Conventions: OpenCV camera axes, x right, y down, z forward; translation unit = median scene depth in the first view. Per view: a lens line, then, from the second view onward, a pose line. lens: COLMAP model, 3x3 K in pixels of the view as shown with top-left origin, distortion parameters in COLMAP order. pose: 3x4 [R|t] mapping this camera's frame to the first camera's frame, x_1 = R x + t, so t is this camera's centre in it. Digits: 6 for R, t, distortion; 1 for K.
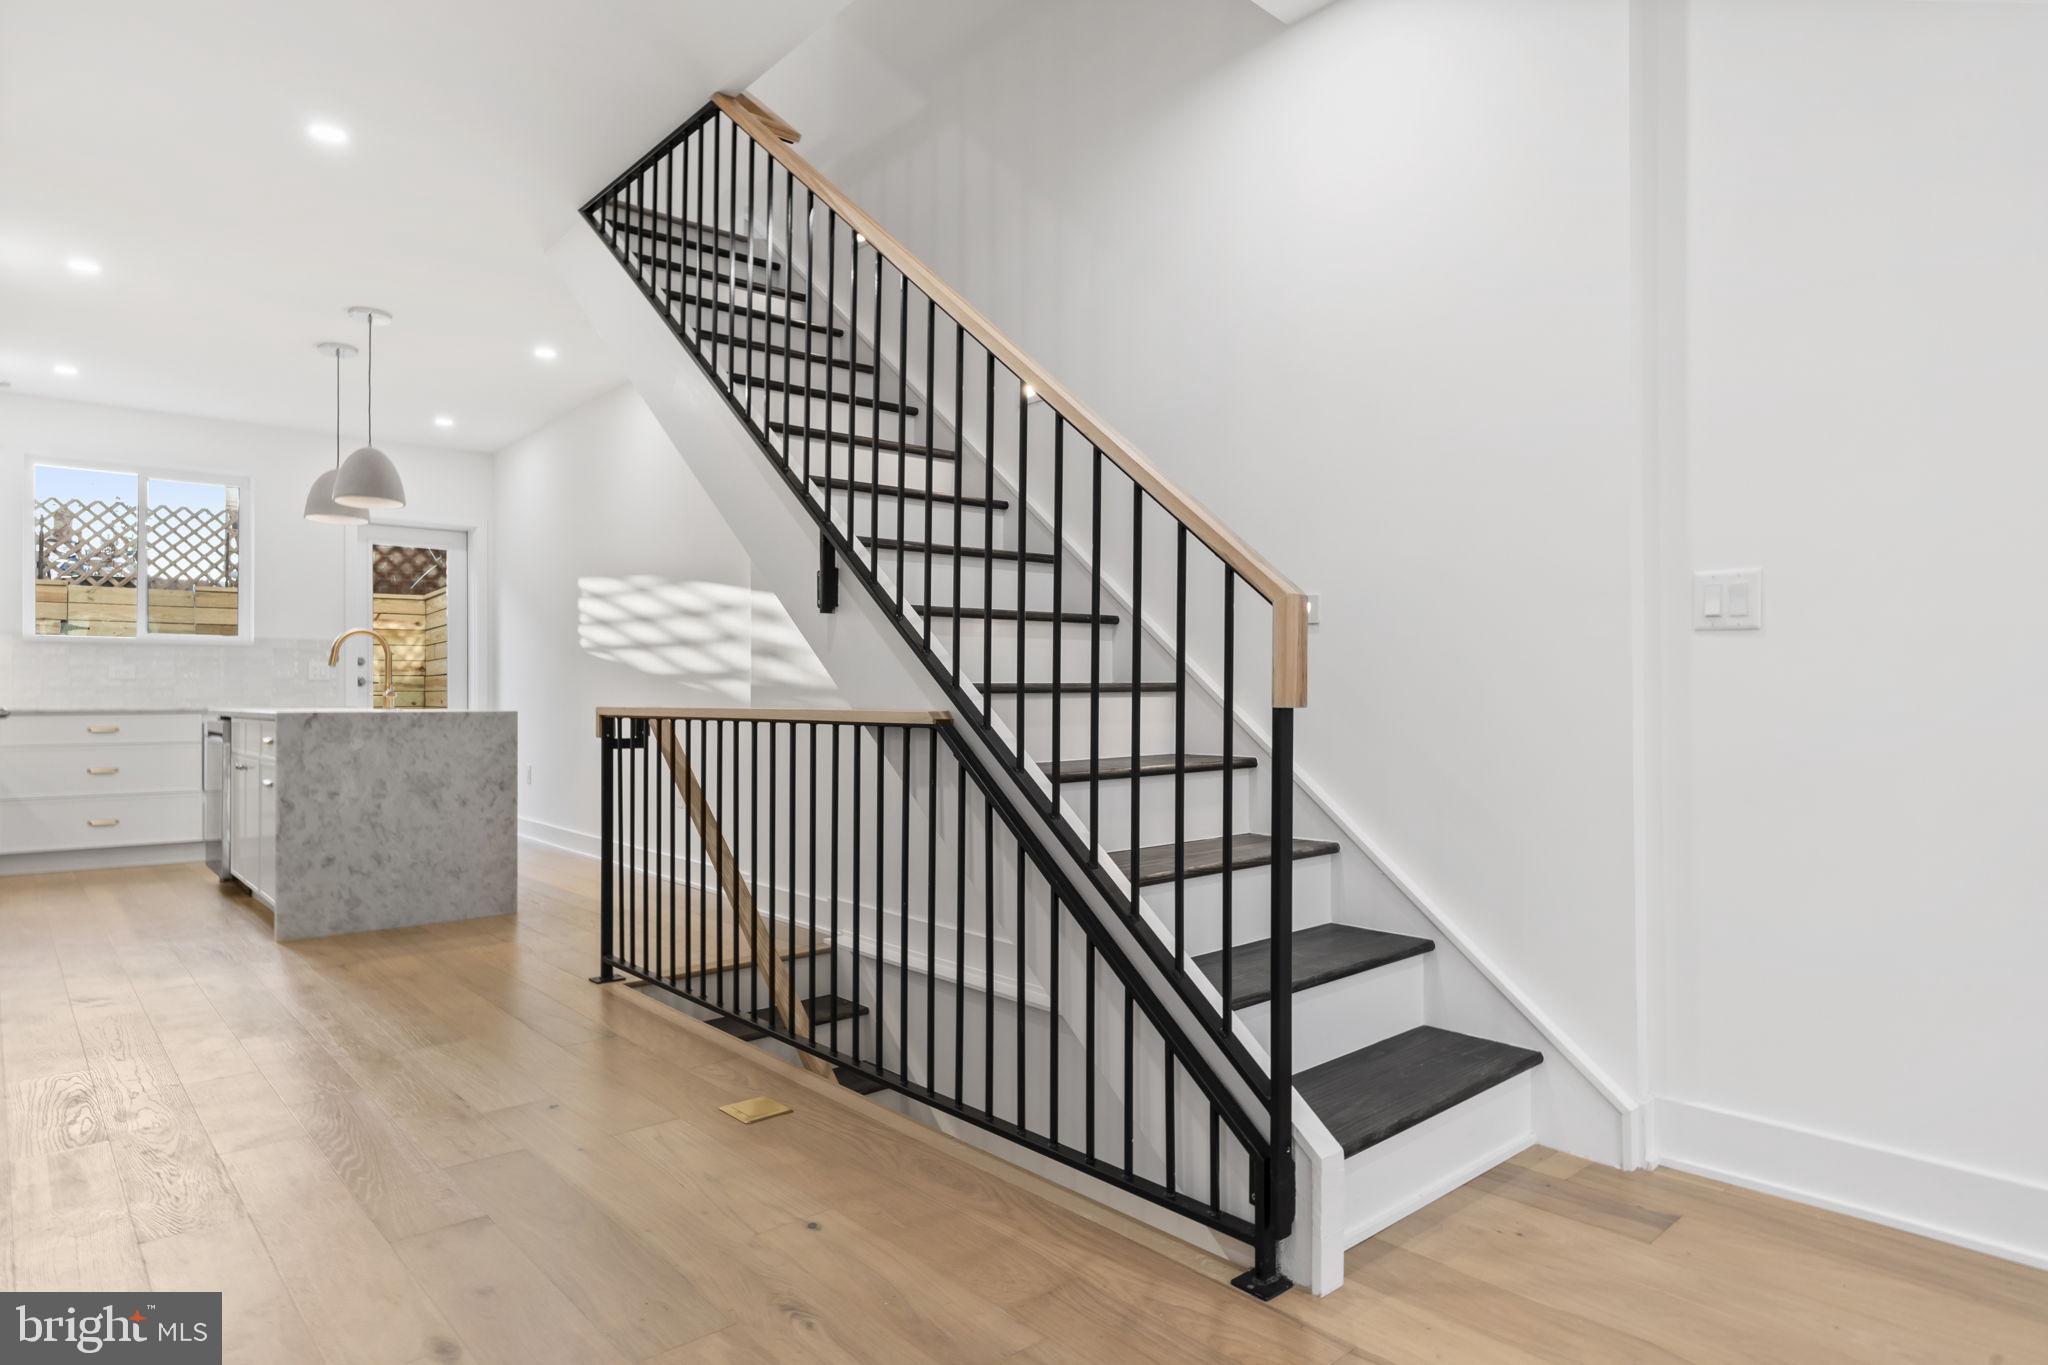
lens RADIAL K [[1145.3, 0, 1027.6], [0, 1145.3, 692.0], [0, 0, 1]] dist [-0.003790, -0.000285]
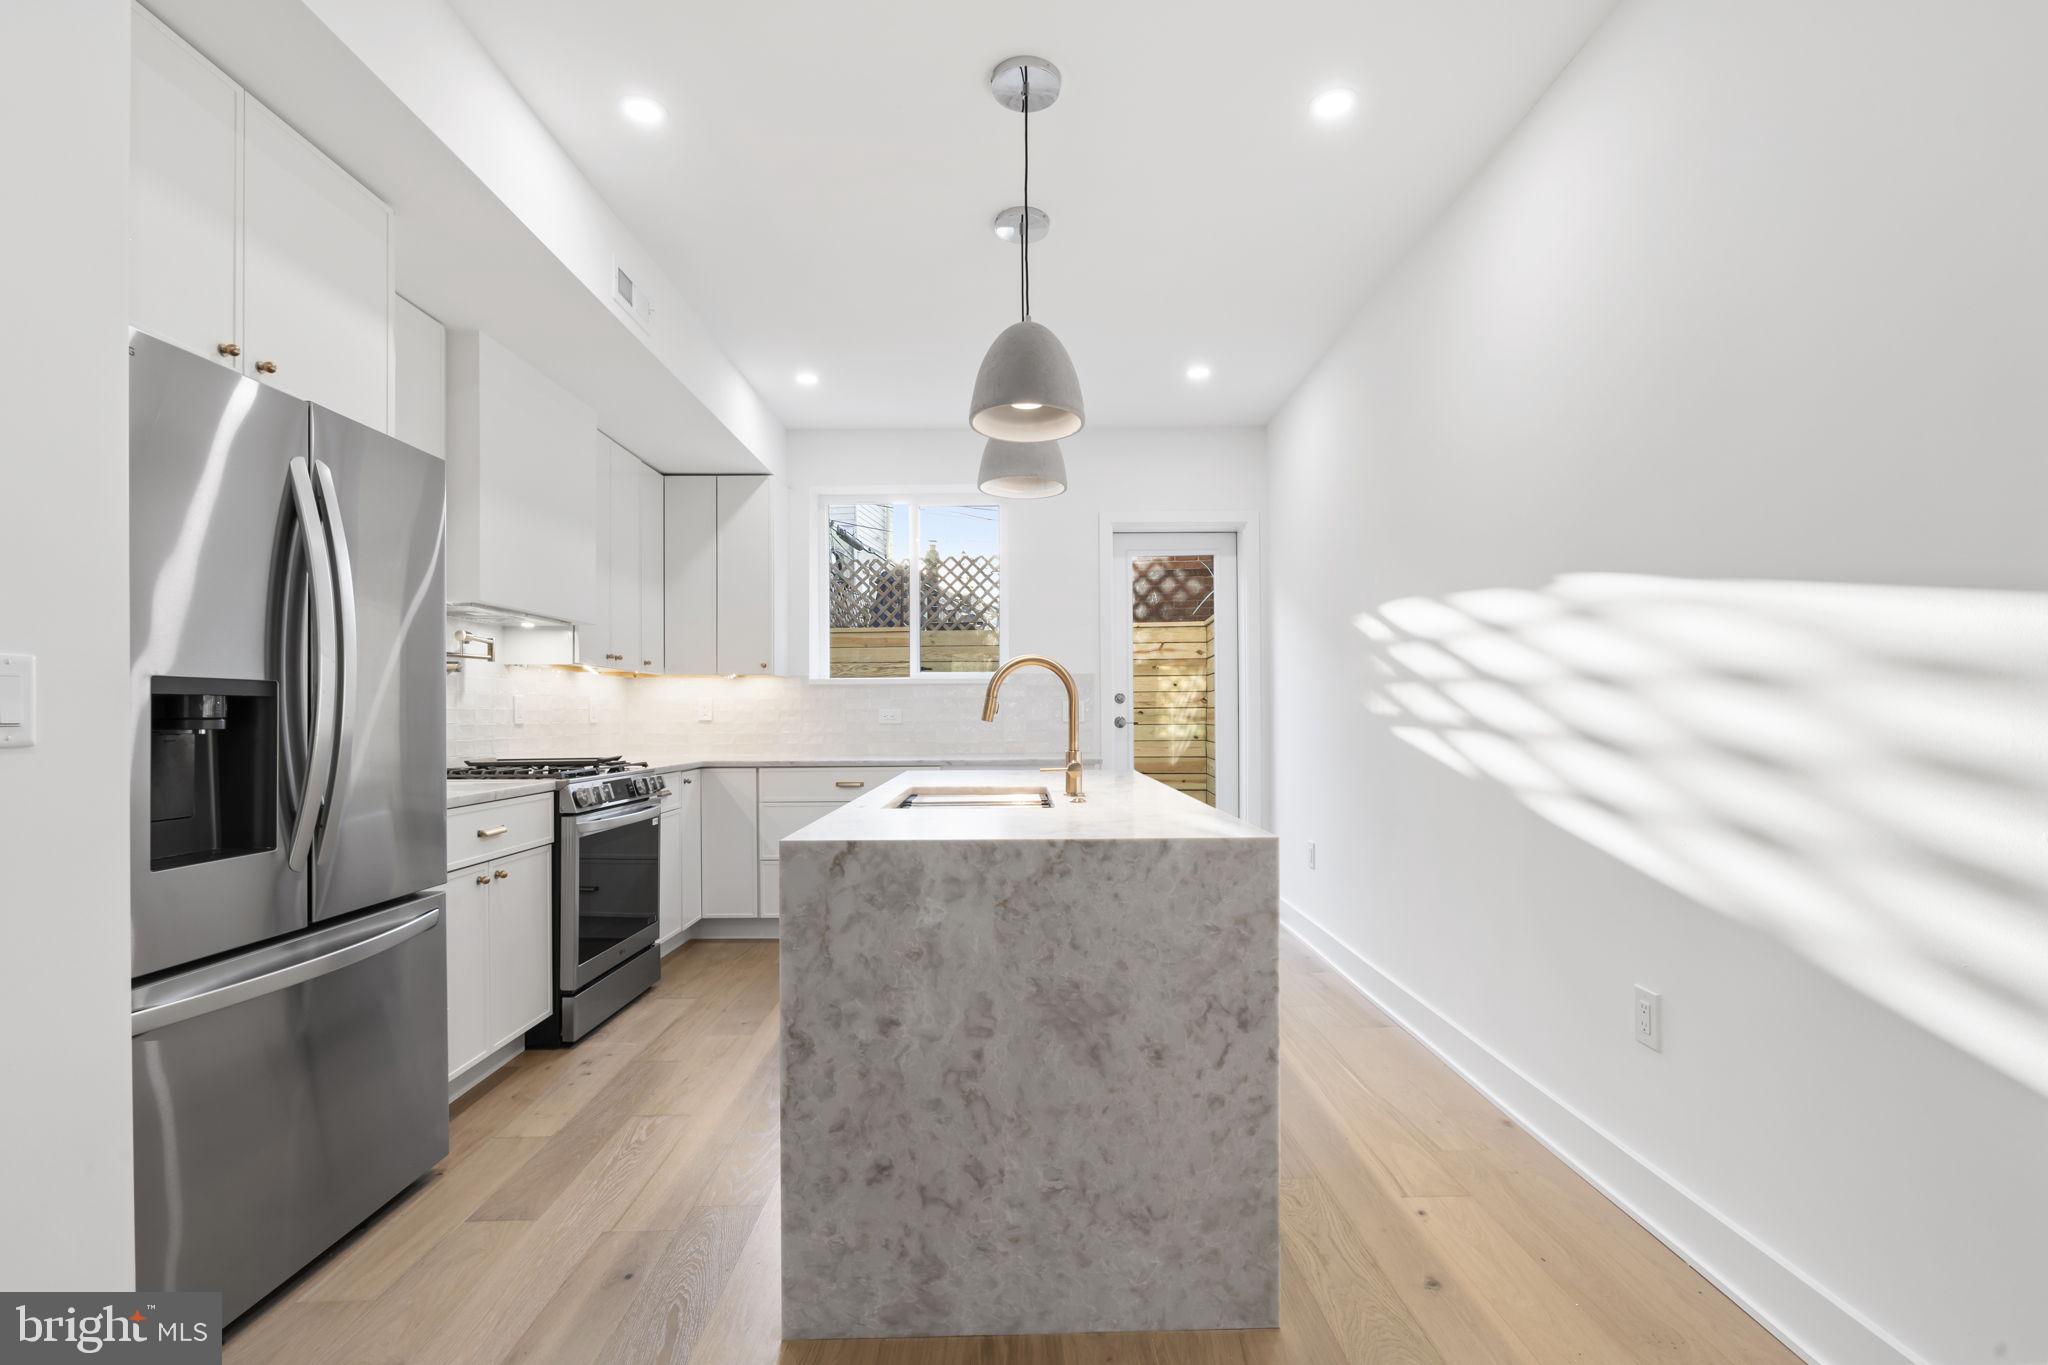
lens RADIAL K [[934.7, 0, 1035.9], [0, 934.7, 703.1], [0, 0, 1]] dist [-0.005794, 0.000347]
pose [[0.763489, -0.008241, -0.645768, -0.323065], [0.006408, 0.999966, -0.005185, -0.034330], [0.645788, -0.000180, 0.763516, 0.753987]]
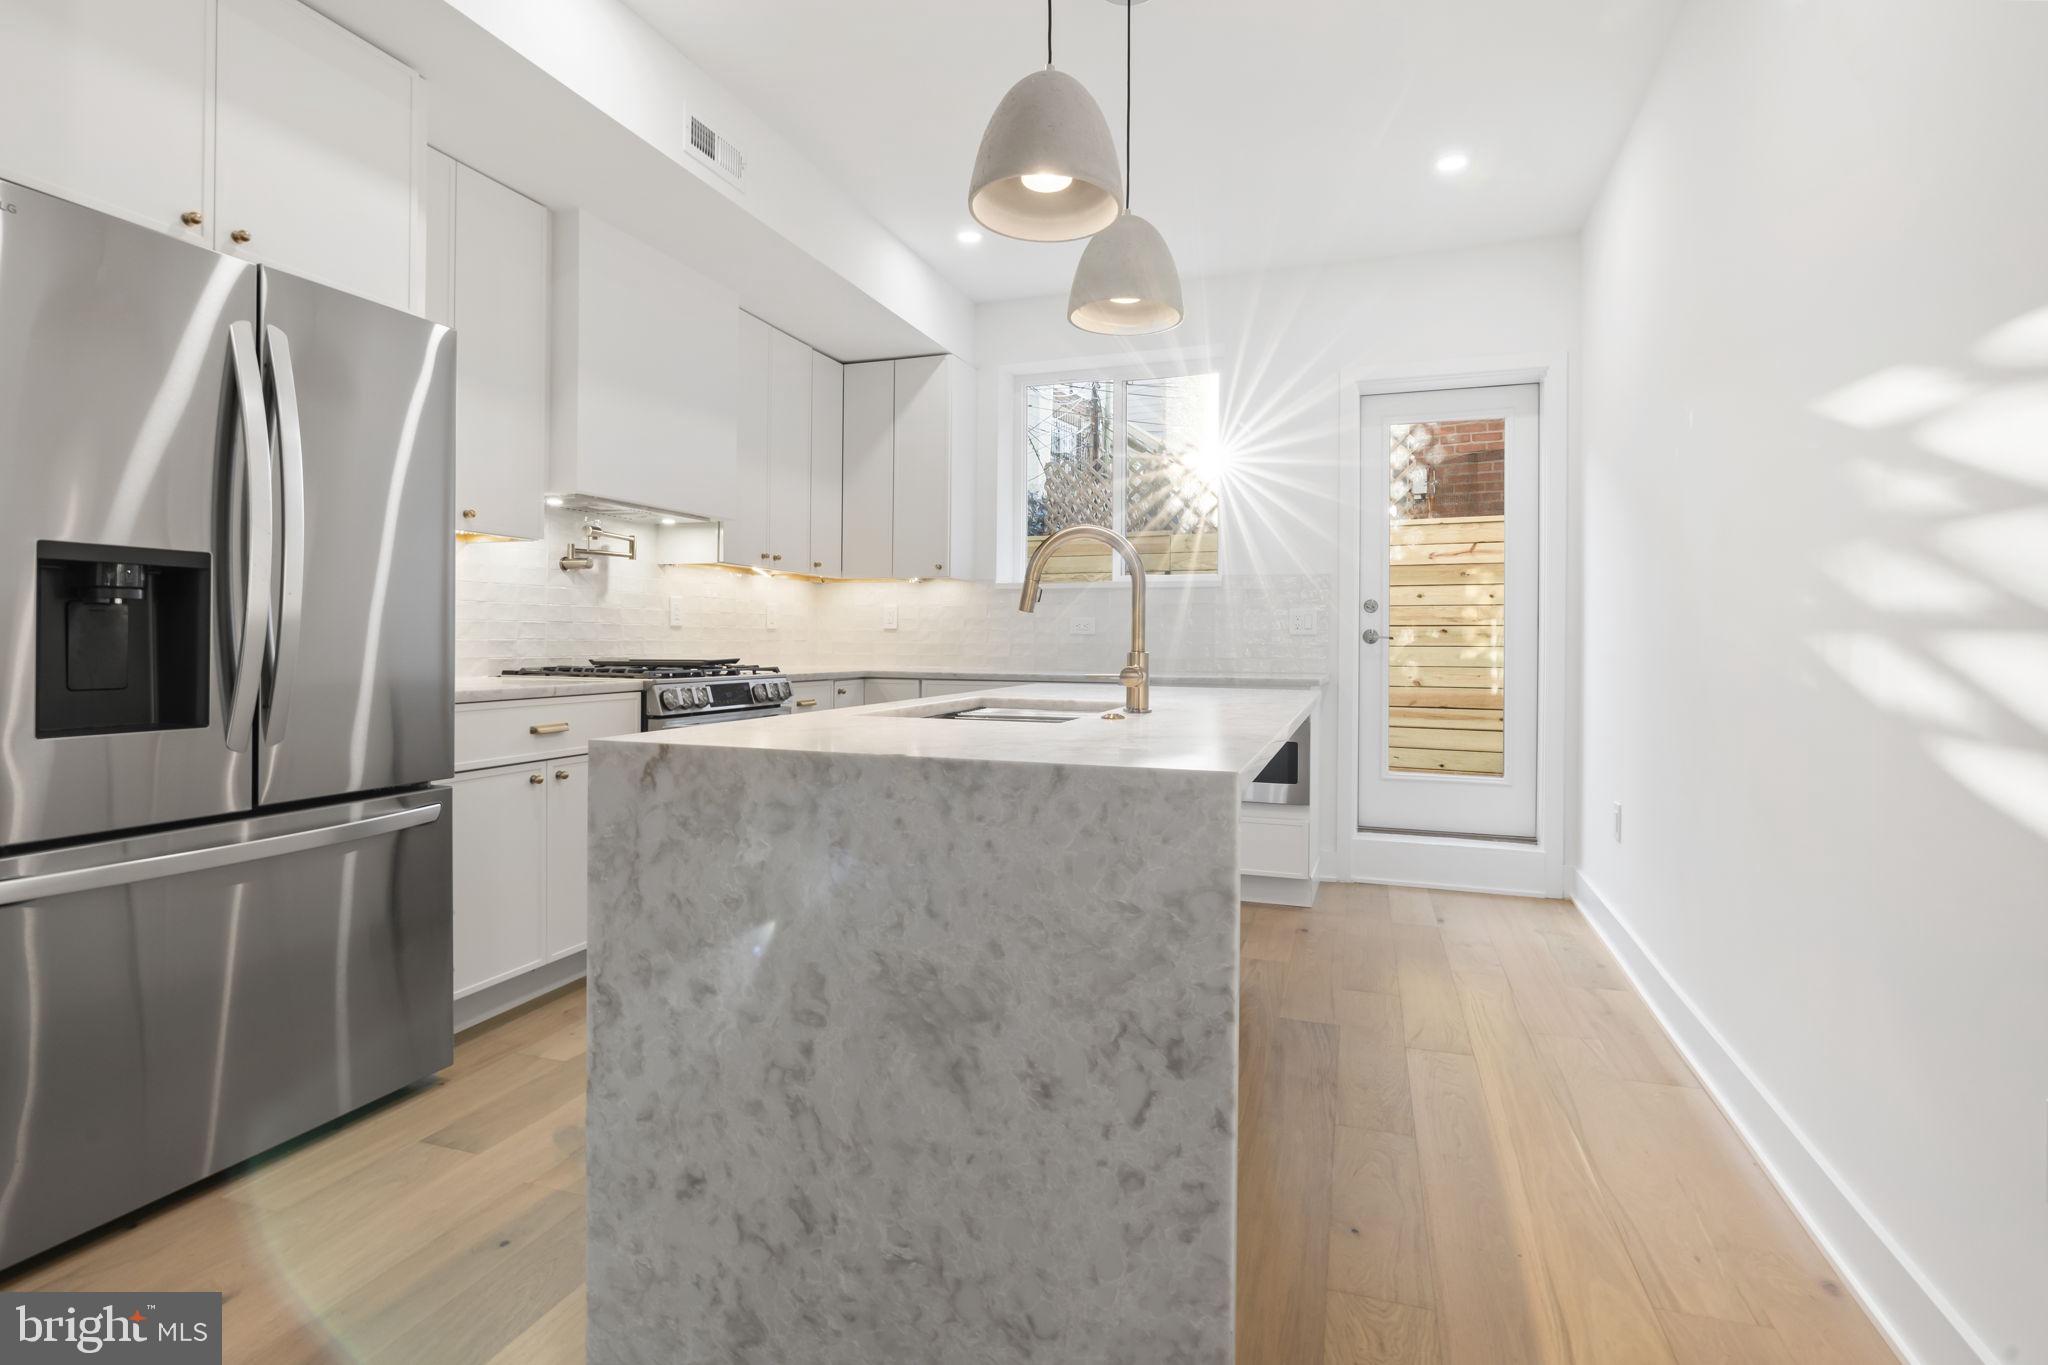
lens RADIAL K [[1015.9, 0, 1026.4], [0, 1015.9, 633.3], [0, 0, 1]] dist [-0.004160, -0.000045]
pose [[0.492968, 0.001031, -0.870047, -0.297730], [-0.004516, 0.999989, -0.001373, -0.015955], [0.870036, 0.004606, 0.492967, 0.931230]]
